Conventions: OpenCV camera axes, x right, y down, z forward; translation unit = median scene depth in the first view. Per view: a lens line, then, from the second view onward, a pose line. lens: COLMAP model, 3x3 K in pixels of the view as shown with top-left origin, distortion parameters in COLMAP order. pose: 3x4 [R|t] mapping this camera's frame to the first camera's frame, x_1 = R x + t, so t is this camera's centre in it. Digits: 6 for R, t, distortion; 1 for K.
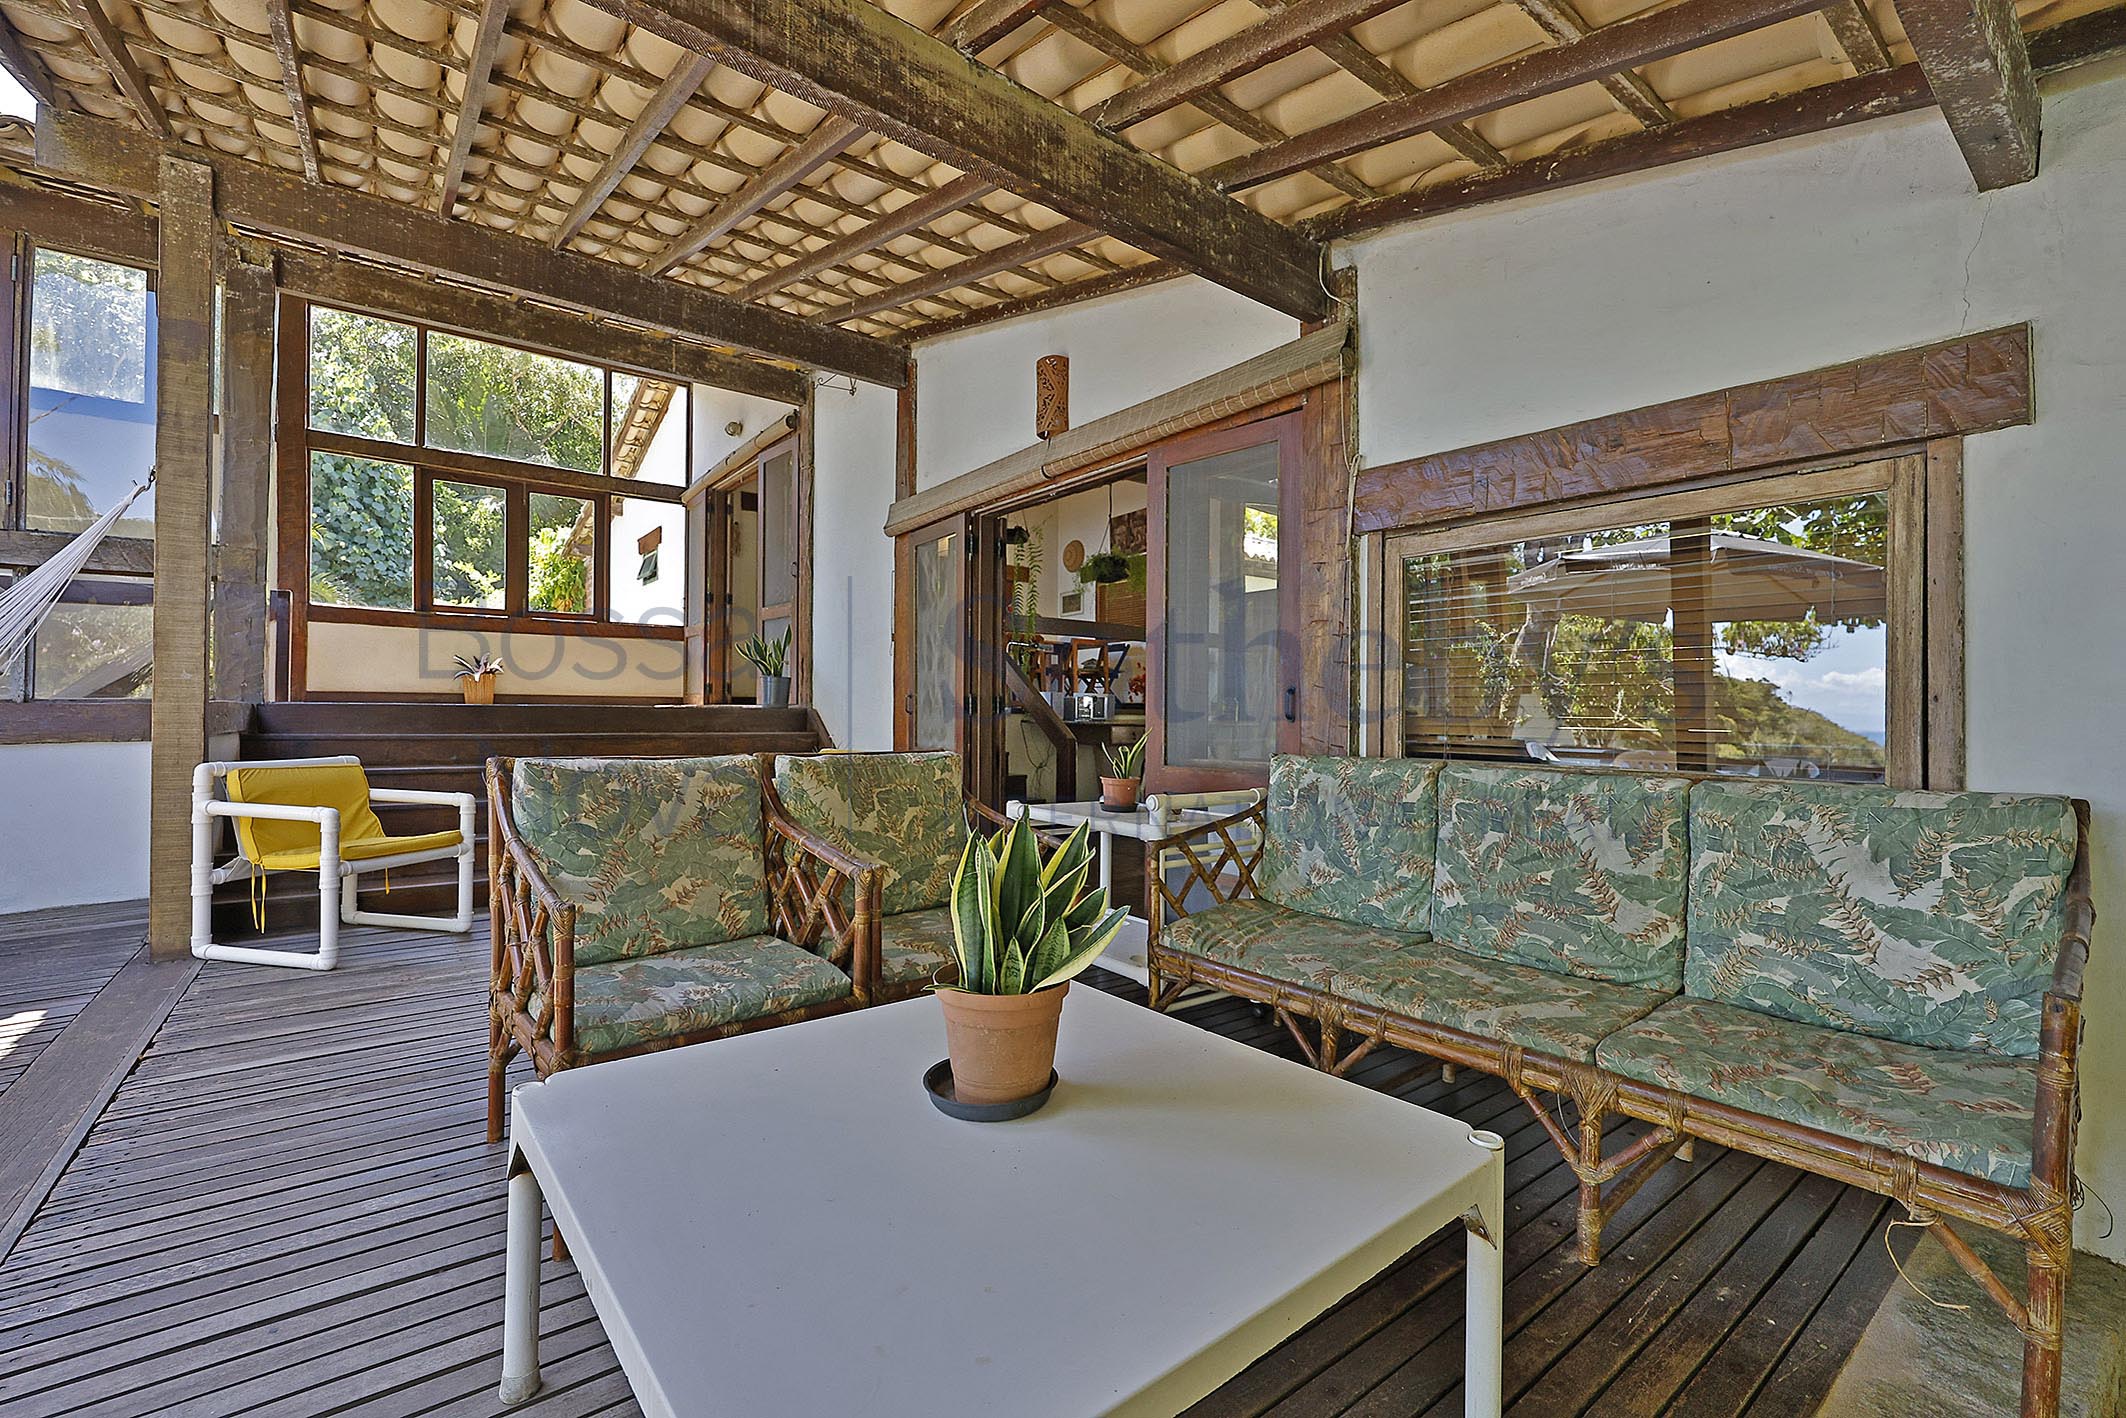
lens RADIAL K [[906.1, 0, 1067.5], [0, 906.1, 713.5], [0, 0, 1]] dist [-0.000869, 0.000169]
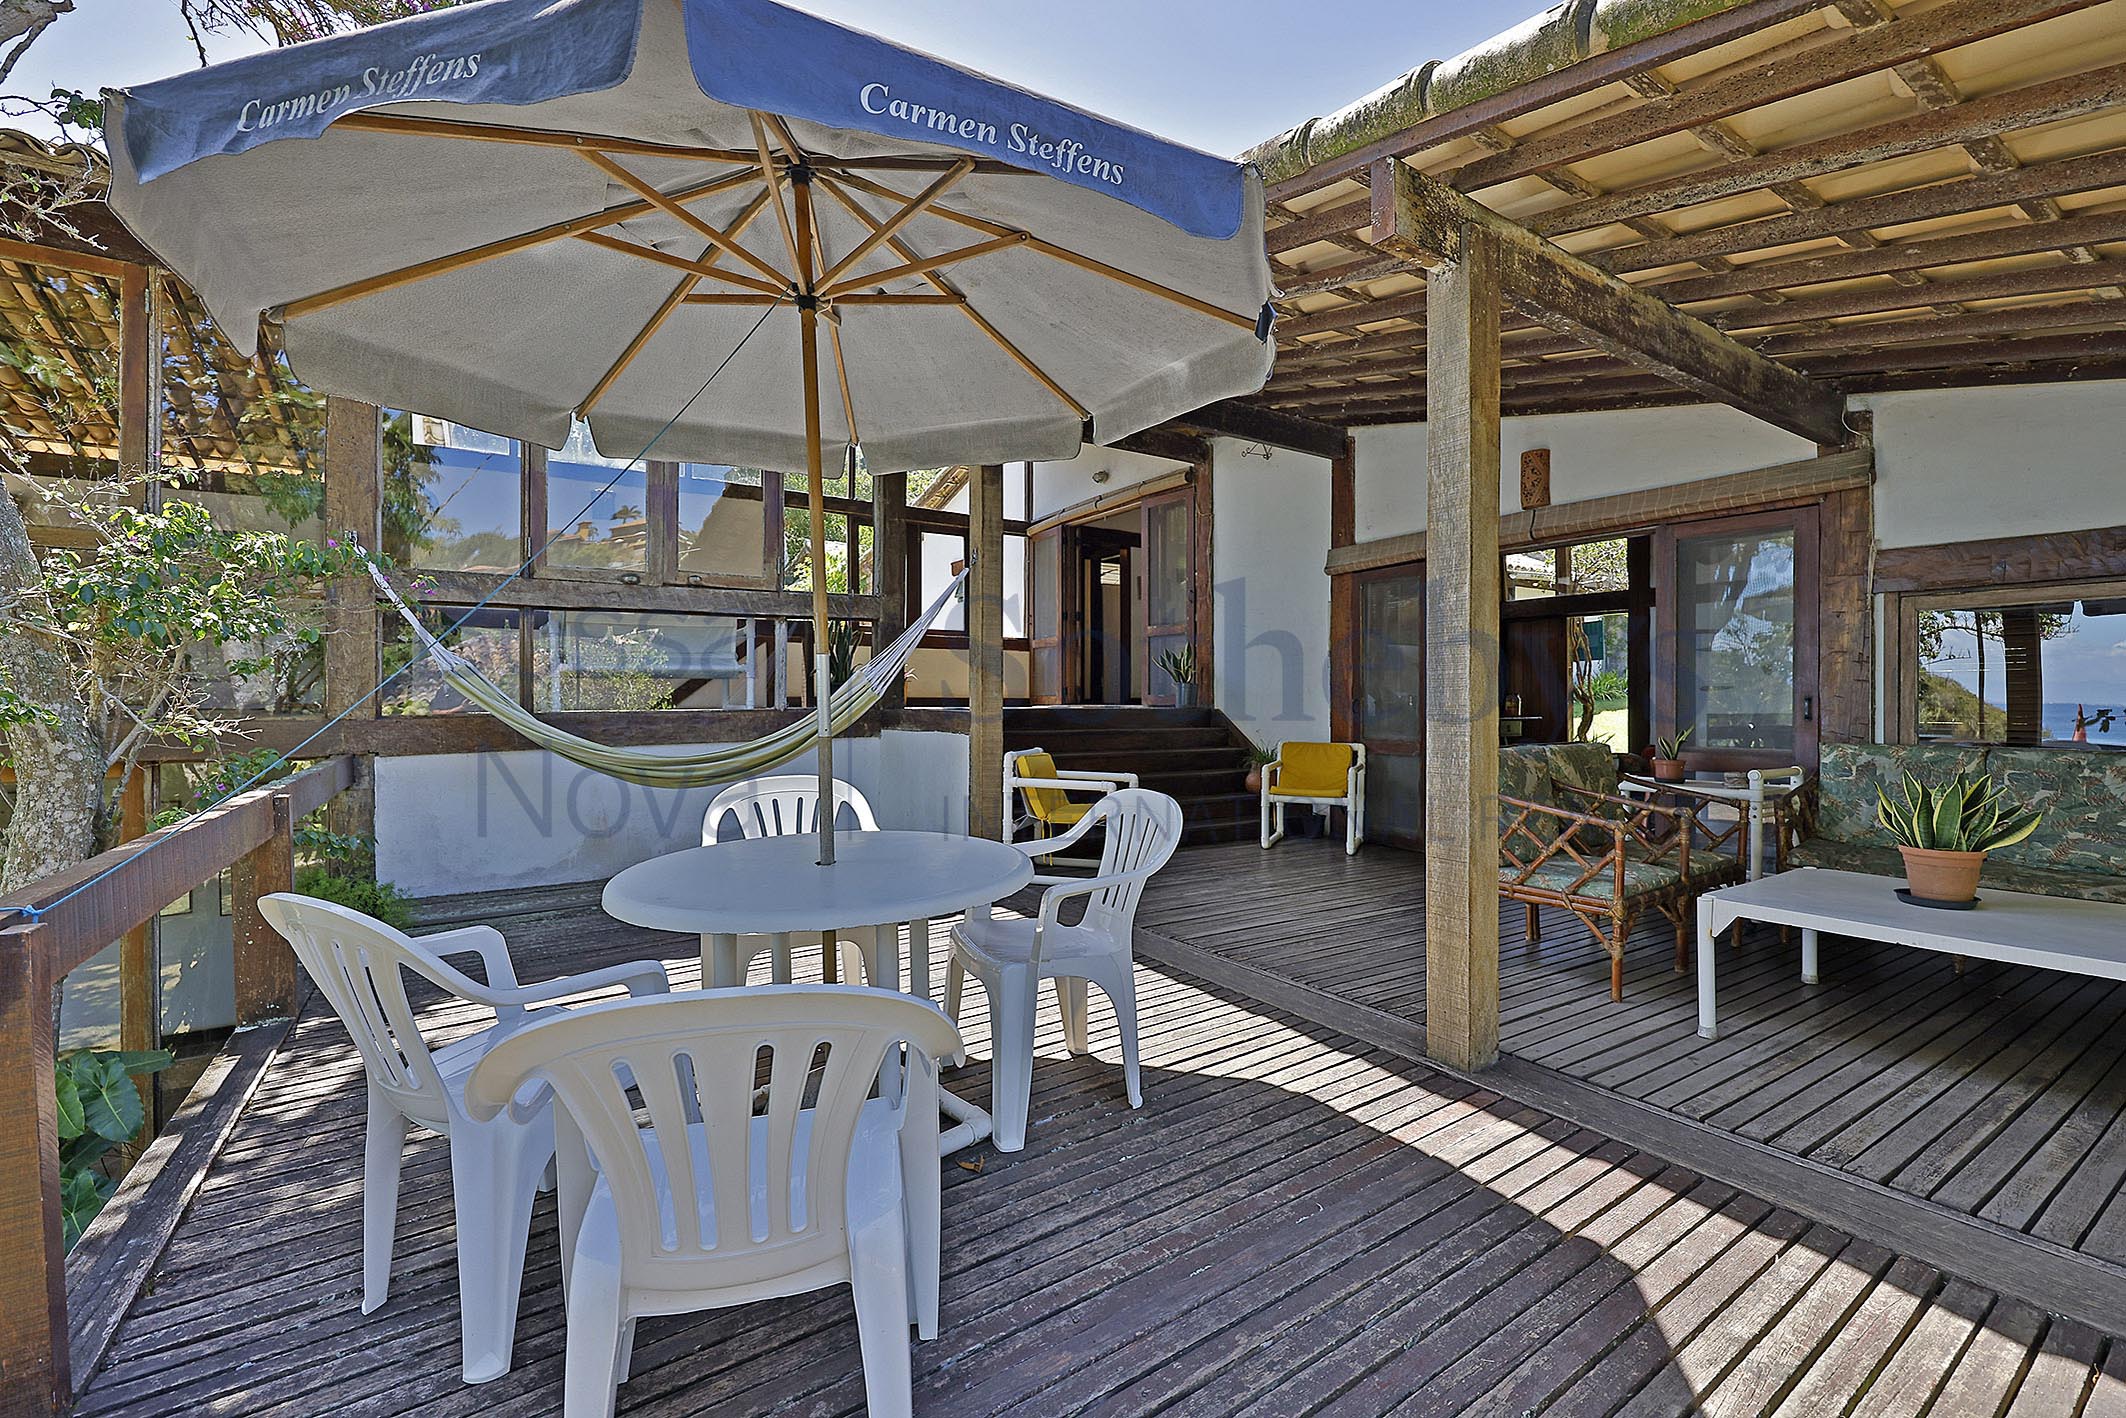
lens RADIAL K [[906.2, 0, 1057.8], [0, 906.2, 708.1], [0, 0, 1]] dist [-0.003282, 0.000194]
pose [[0.996094, -0.008263, -0.087910, -0.898933], [0.008649, 0.999955, 0.004012, -0.029225], [0.087873, -0.004756, 0.996120, -0.596395]]
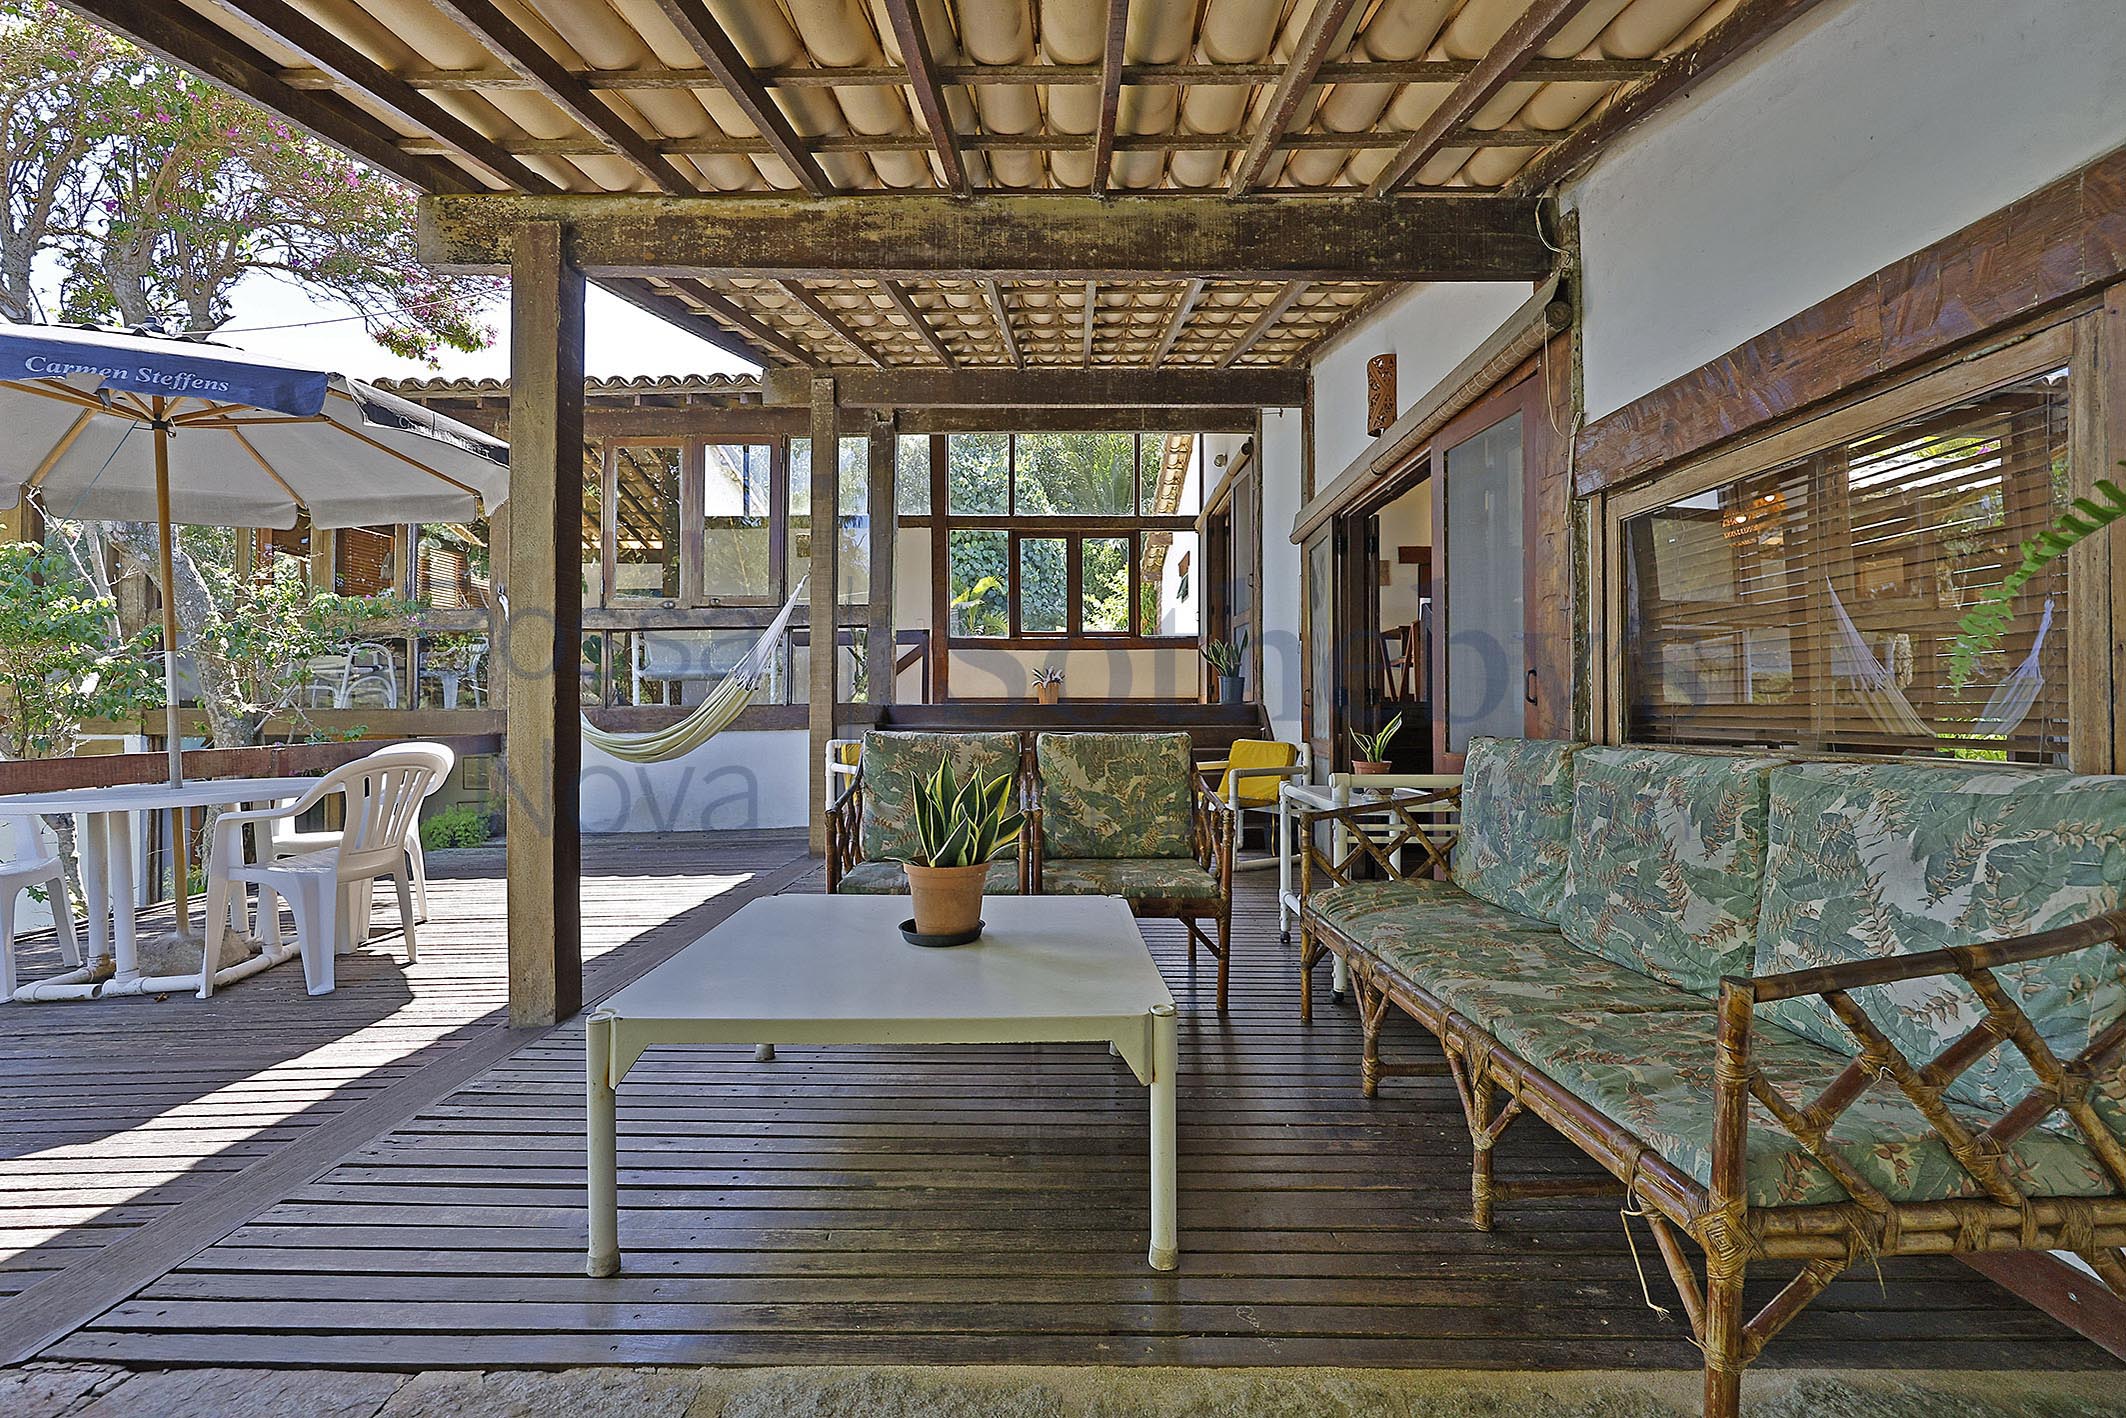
lens RADIAL K [[906.2, 0, 1057.8], [0, 906.2, 708.1], [0, 0, 1]] dist [-0.003282, 0.000194]
pose [[0.784202, -0.012313, -0.620384, 0.482537], [0.006936, 0.999915, -0.011078, 0.021244], [0.620467, 0.004385, 0.784220, -0.047589]]
